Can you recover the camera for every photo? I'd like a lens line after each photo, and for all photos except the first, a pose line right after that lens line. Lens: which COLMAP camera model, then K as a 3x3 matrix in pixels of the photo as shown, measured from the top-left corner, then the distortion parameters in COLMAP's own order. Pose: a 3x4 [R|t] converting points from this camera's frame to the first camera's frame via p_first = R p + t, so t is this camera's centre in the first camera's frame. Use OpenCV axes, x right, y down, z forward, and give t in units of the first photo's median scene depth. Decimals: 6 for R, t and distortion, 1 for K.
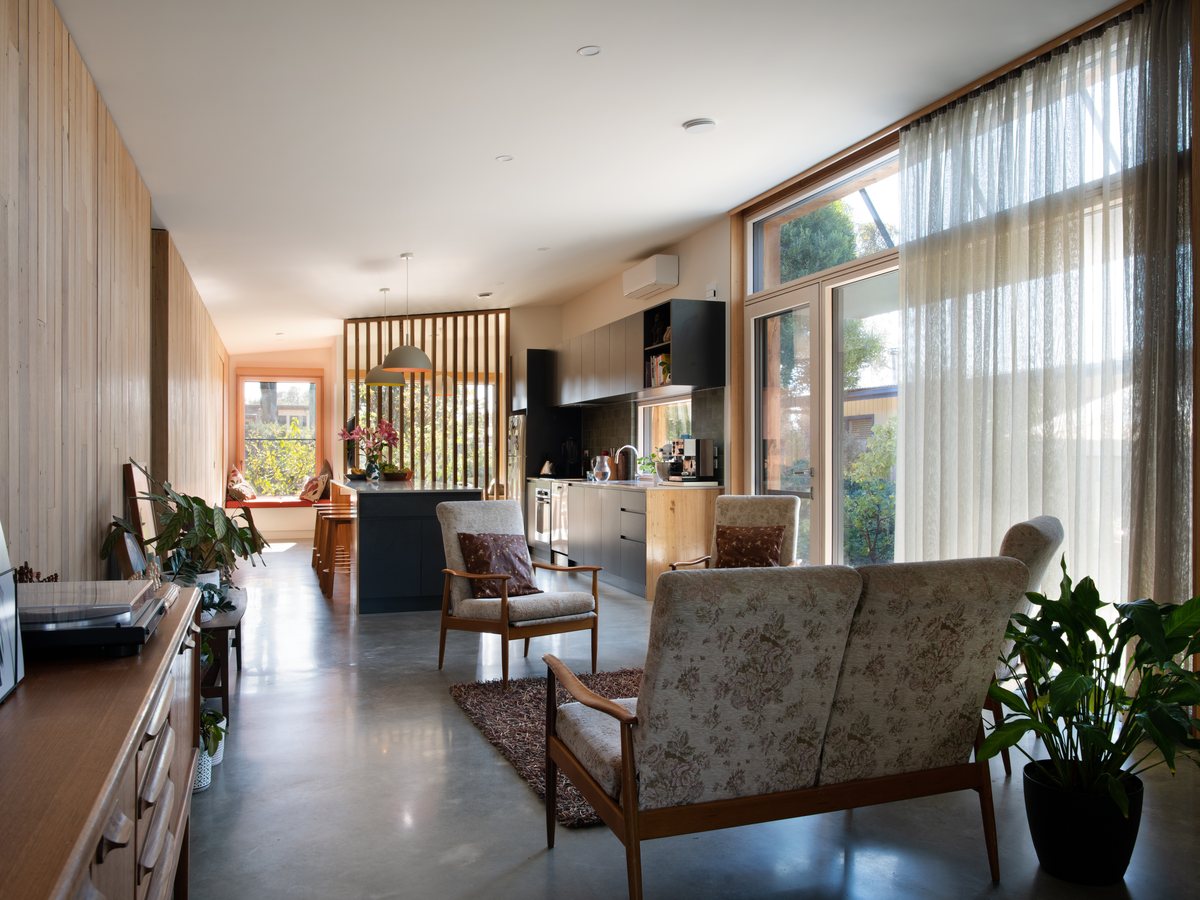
lens RADIAL K [[956.3, 0, 600.0], [0, 956.3, 450.0], [0, 0, 1]] dist [-0.001086, -0.000118]
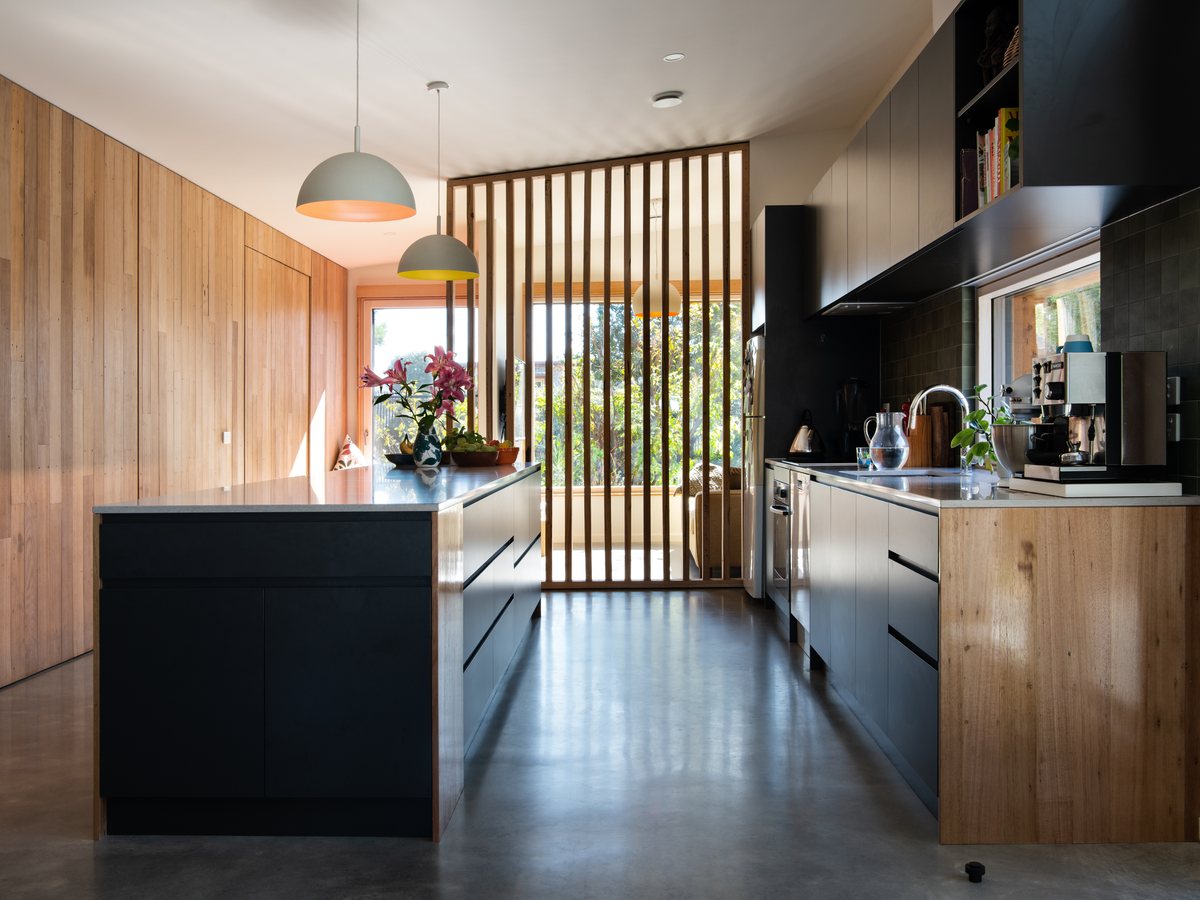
lens RADIAL K [[1103.5, 0, 600.5], [0, 1103.5, 429.5], [0, 0, 1]] dist [-0.008643, -0.001721]
pose [[0.932263, -0.007254, -0.361708, 0.061134], [0.011549, 0.999886, 0.009713, 0.007634], [0.361596, -0.013233, 0.932241, 0.478694]]
